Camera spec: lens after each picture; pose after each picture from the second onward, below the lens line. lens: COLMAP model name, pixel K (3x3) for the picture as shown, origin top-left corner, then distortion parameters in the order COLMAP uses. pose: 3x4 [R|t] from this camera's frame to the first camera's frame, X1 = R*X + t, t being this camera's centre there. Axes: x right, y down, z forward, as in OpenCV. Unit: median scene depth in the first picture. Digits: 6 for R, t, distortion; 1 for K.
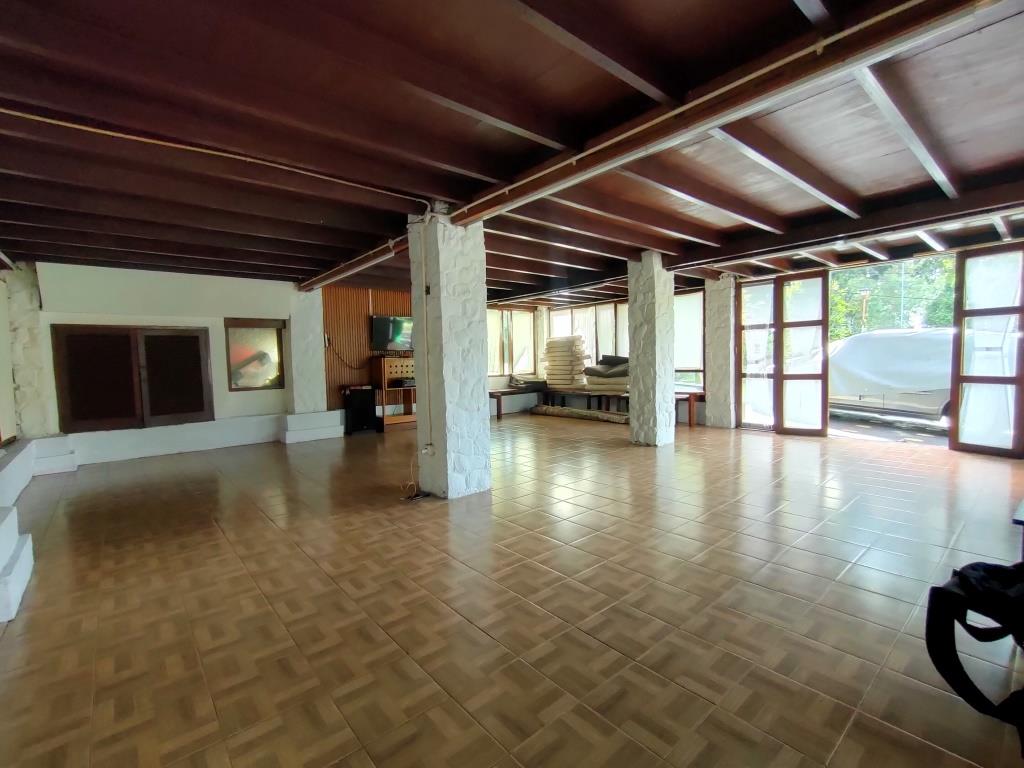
lens RADIAL K [[470.9, 0, 510.0], [0, 470.9, 386.7], [0, 0, 1]] dist [0.003361, 0.000299]
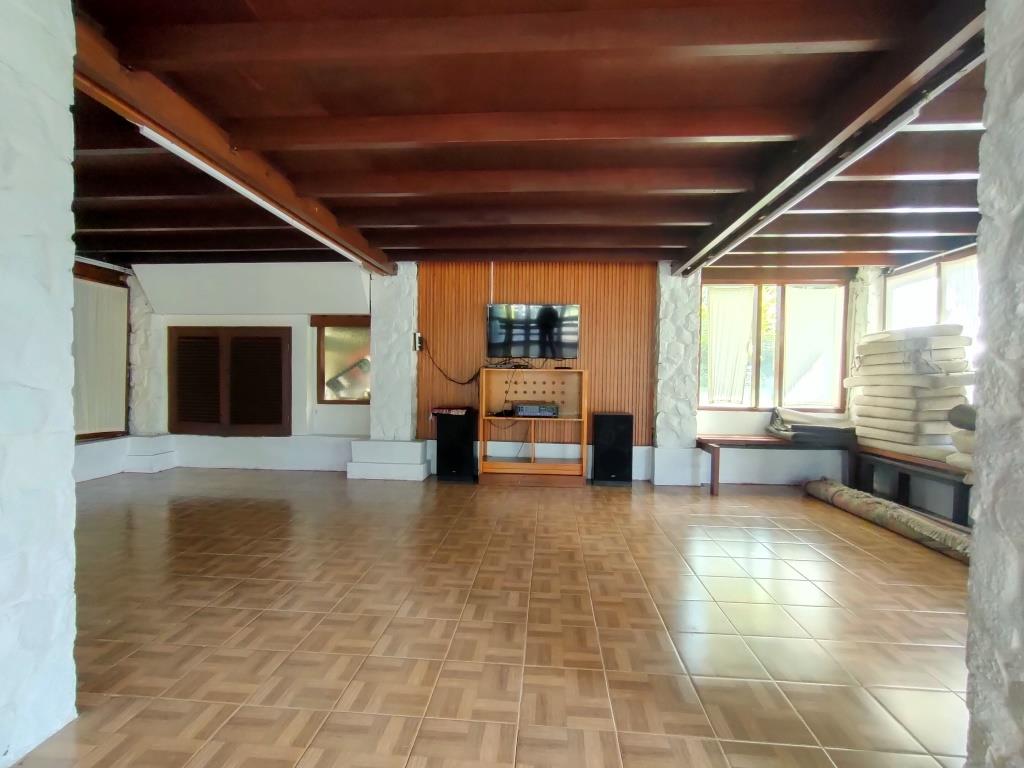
lens RADIAL K [[470.9, 0, 519.9], [0, 470.9, 391.7], [0, 0, 1]] dist [0.003361, 0.000299]
pose [[0.709117, 0.053629, -0.703048, 0.180453], [-0.070865, 0.997475, 0.004612, -0.029389], [0.701520, 0.046551, 0.711127, 0.484809]]
